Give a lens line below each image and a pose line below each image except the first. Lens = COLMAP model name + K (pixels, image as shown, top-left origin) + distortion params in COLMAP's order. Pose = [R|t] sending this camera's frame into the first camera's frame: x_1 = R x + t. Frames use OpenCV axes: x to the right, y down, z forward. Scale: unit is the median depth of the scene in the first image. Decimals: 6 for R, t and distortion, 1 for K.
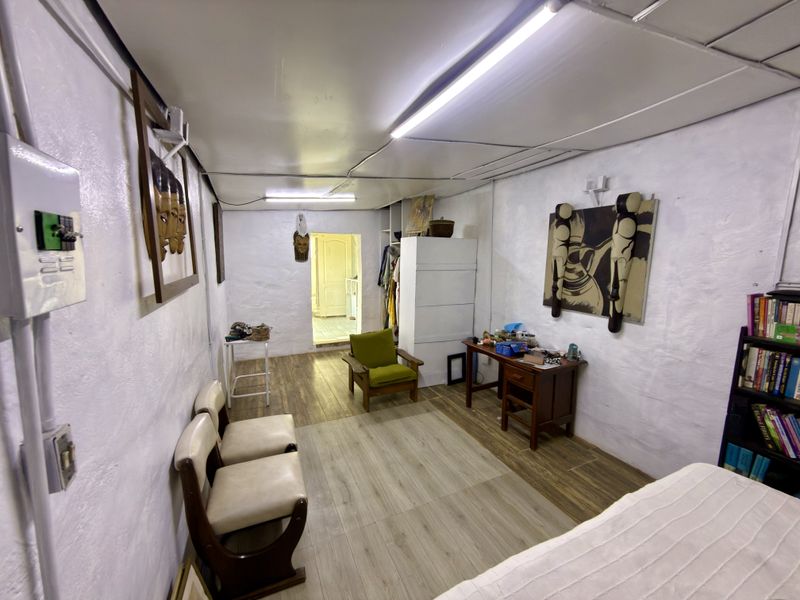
lens RADIAL K [[316.7, 0, 397.1], [0, 316.7, 299.5], [0, 0, 1]] dist [-0.003581, 0.000557]
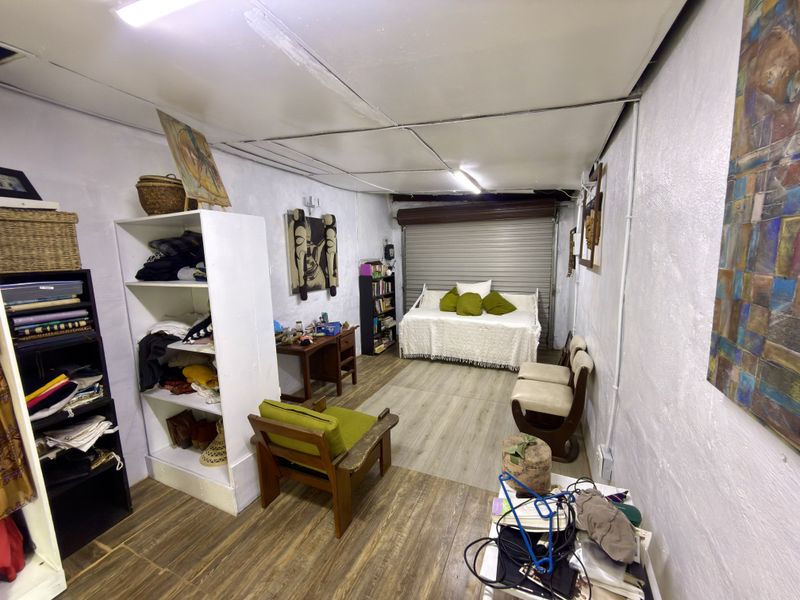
lens RADIAL K [[316.7, 0, 402.1], [0, 316.7, 302.1], [0, 0, 1]] dist [-0.003581, 0.000557]
pose [[-0.662424, -0.110353, 0.740957, -0.755311], [0.115960, 0.962064, 0.246953, -0.223429], [-0.740100, 0.249509, -0.624498, 1.666251]]
